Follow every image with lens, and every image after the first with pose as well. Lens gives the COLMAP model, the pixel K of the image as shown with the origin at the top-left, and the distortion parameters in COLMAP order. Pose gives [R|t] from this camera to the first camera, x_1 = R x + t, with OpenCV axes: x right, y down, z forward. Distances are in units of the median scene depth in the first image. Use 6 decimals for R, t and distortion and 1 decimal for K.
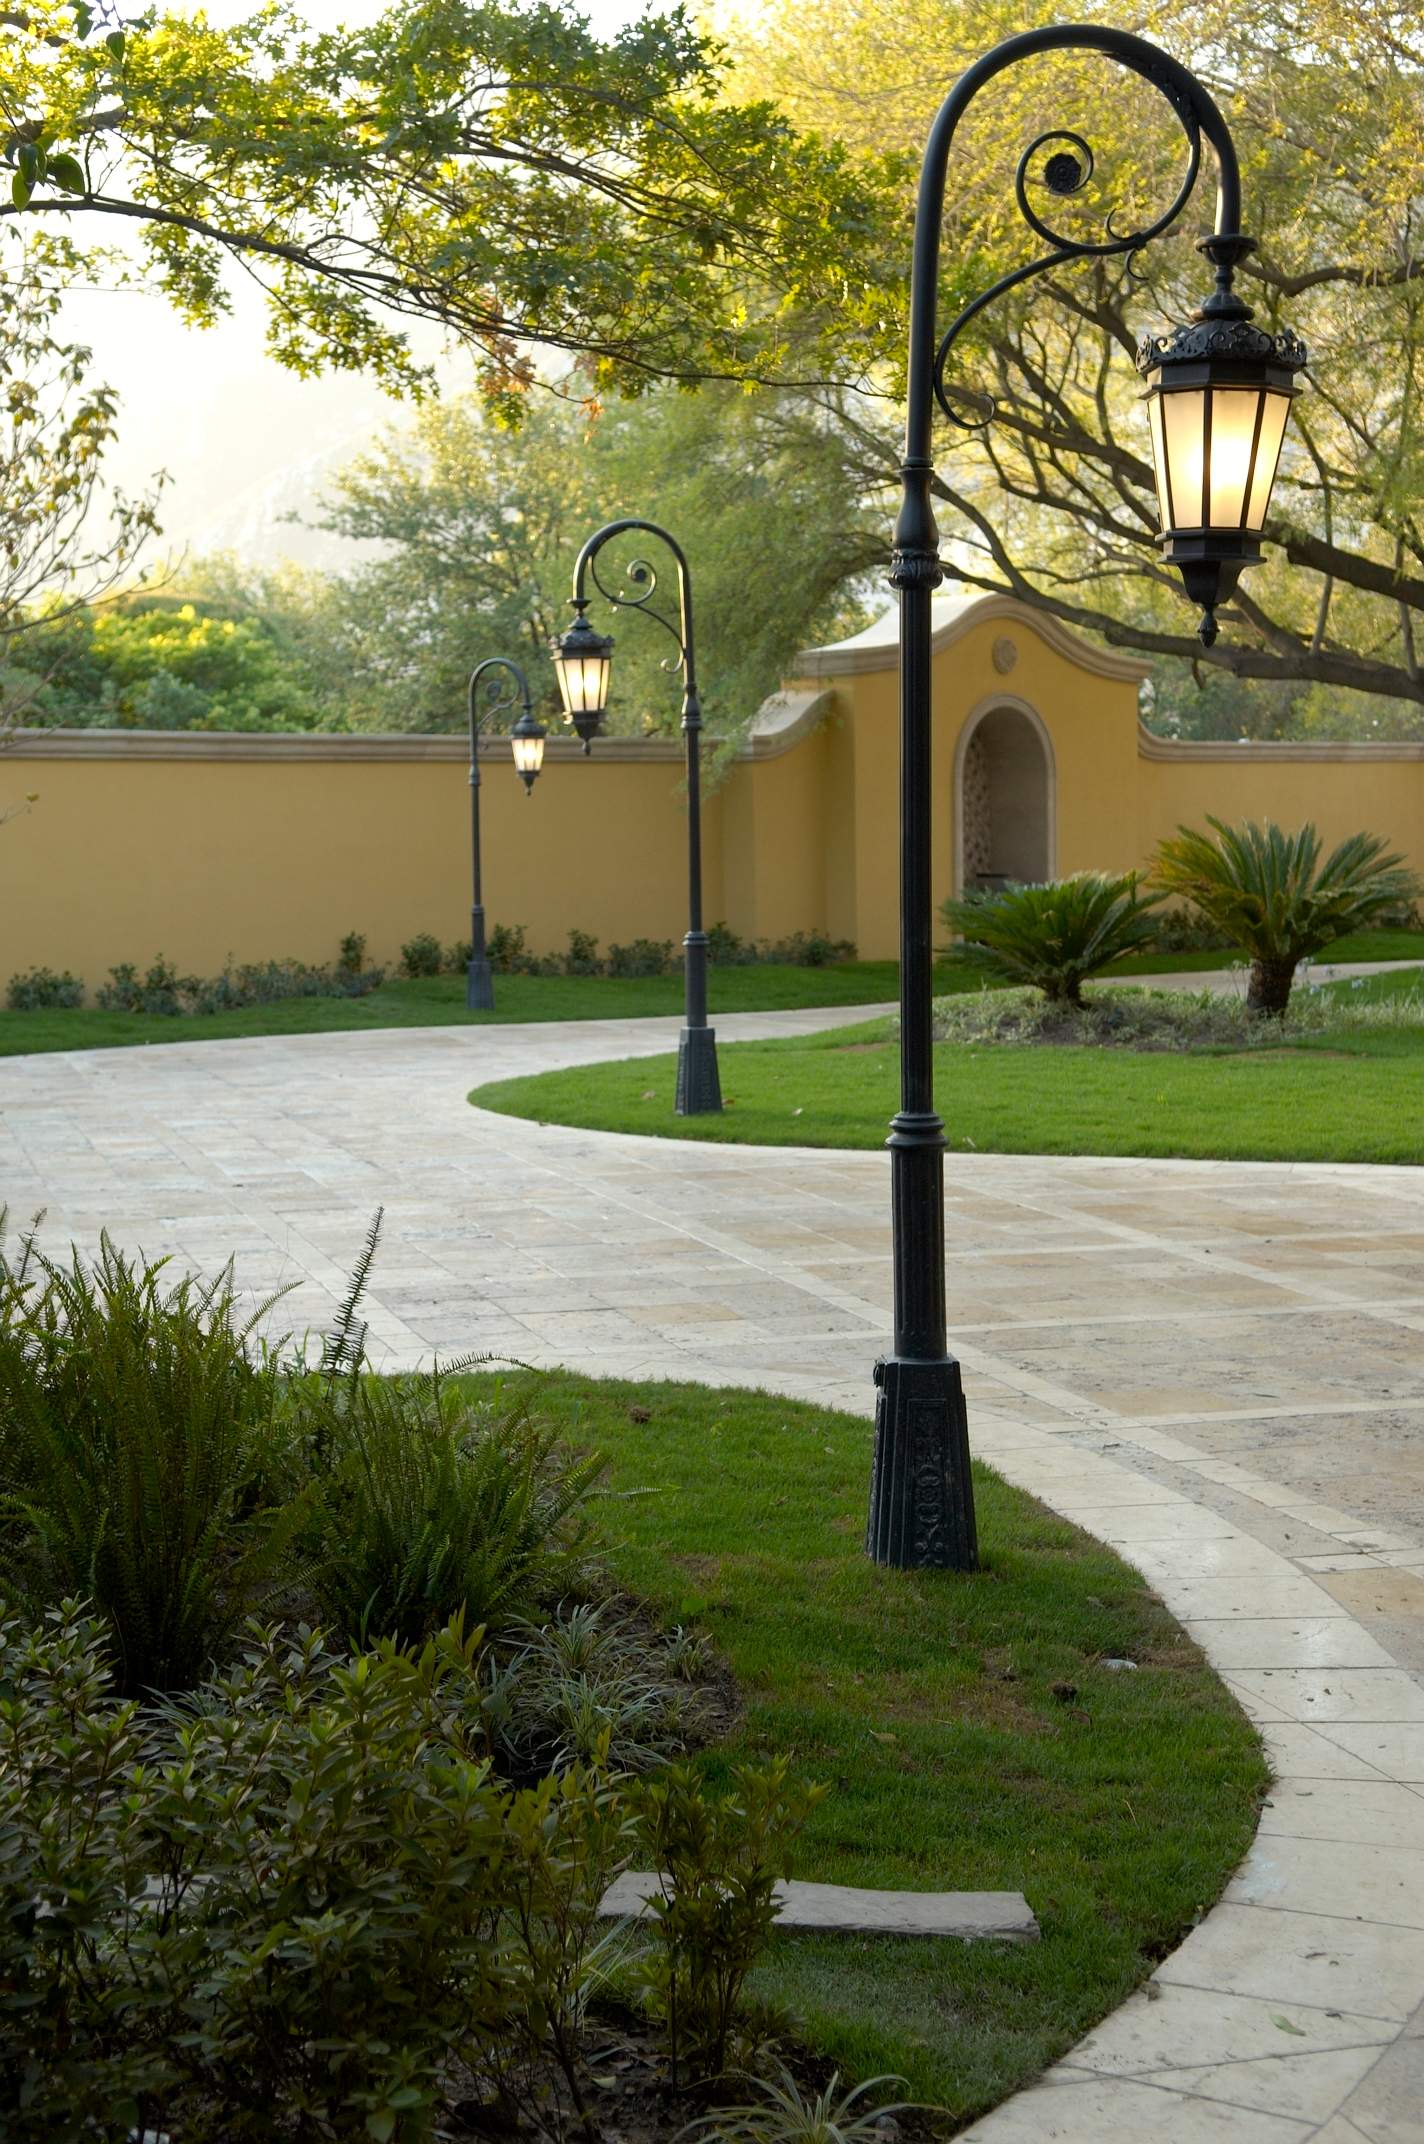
lens RADIAL K [[2789.3, 0, 676.9], [0, 2789.3, 1081.1], [0, 0, 1]] dist [0.105876, 0.051079]
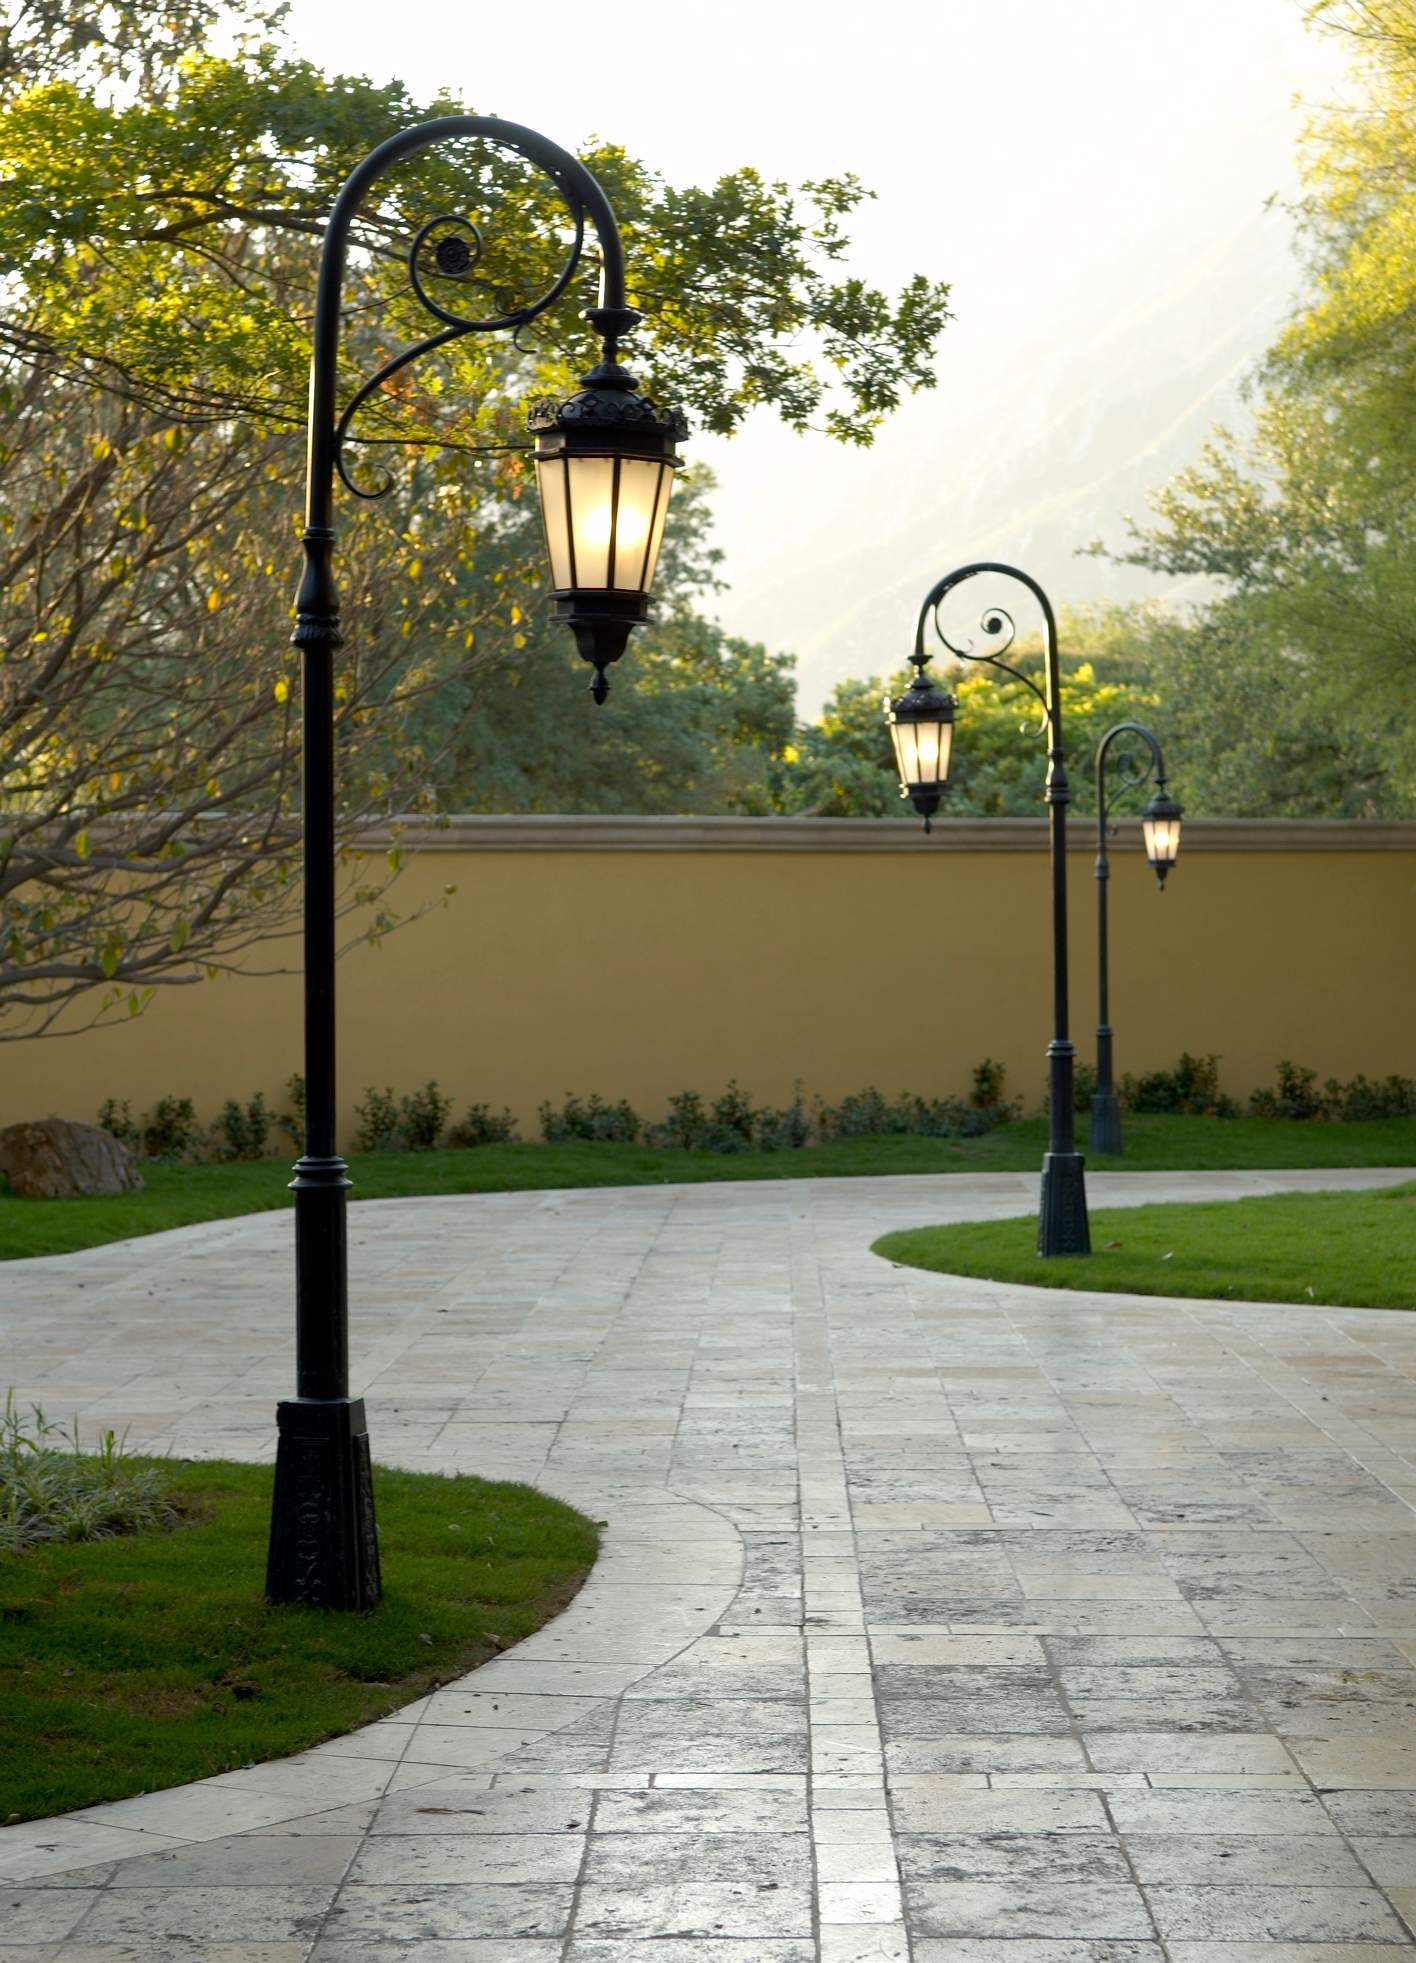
lens RADIAL K [[3637.4, 0, 702.1], [0, 3637.4, 1039.4], [0, 0, 1]] dist [-0.016468, 4.746486]
pose [[0.960451, 0.009954, -0.278270, 0.111495], [-0.027863, 0.997781, -0.060476, 0.008426], [0.277051, 0.065838, 0.958597, -0.046482]]
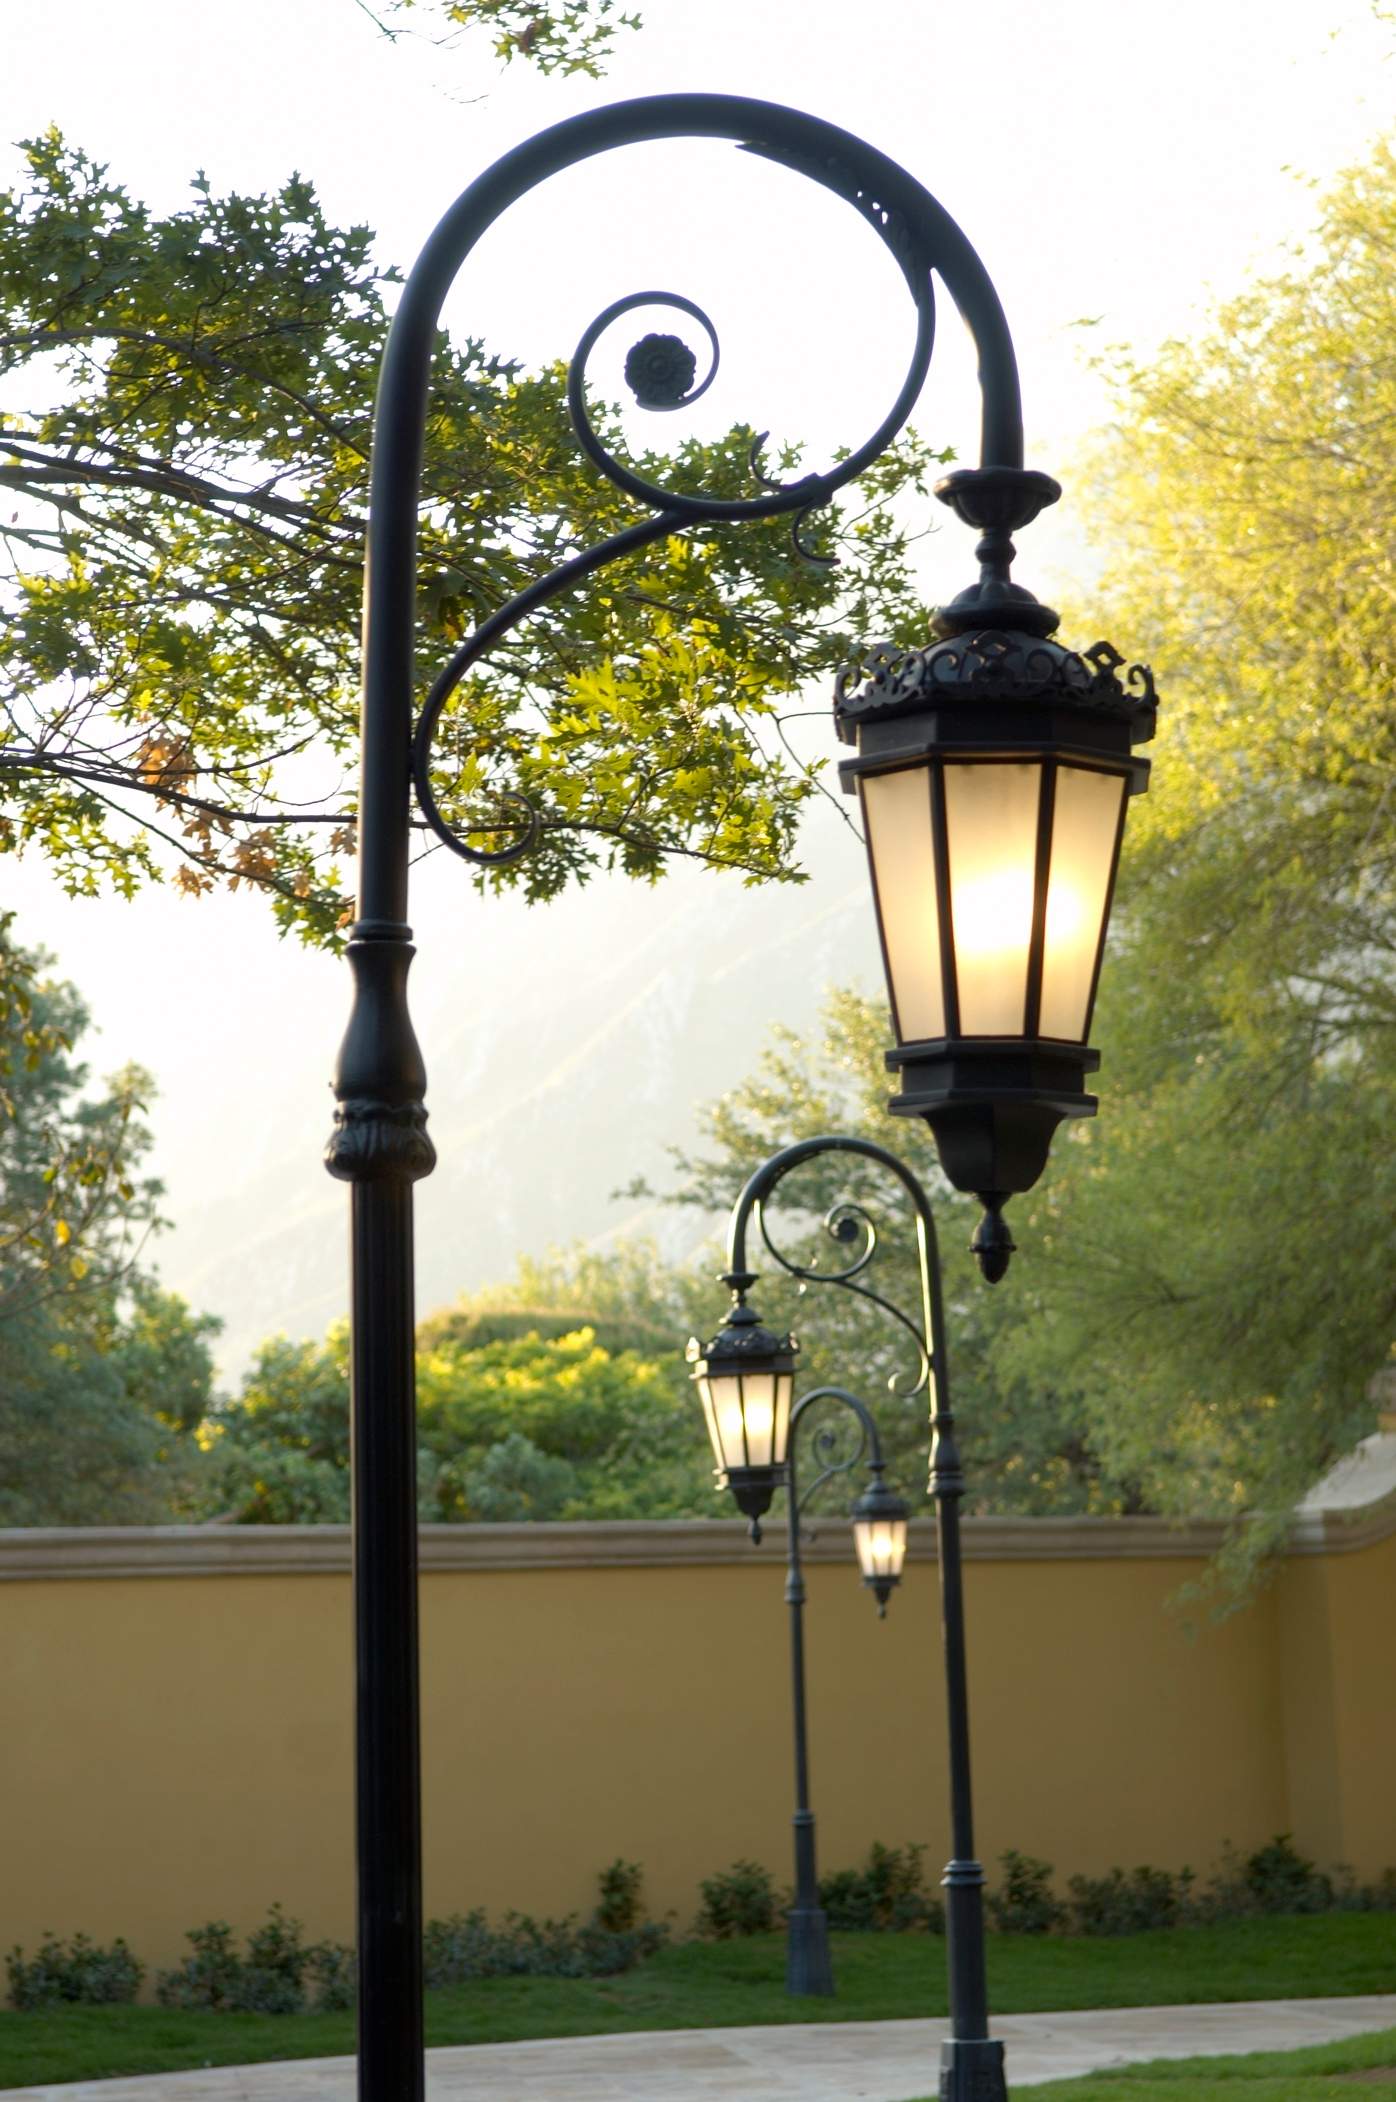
lens RADIAL K [[4535.8, 0, 698.0], [0, 4535.8, 1051.0], [0, 0, 1]] dist [0.236069, -0.248926]
pose [[0.989489, -0.037564, -0.139647, 0.045983], [0.005275, 0.974406, -0.224735, -0.003359], [0.144515, 0.221636, 0.964361, 0.043429]]
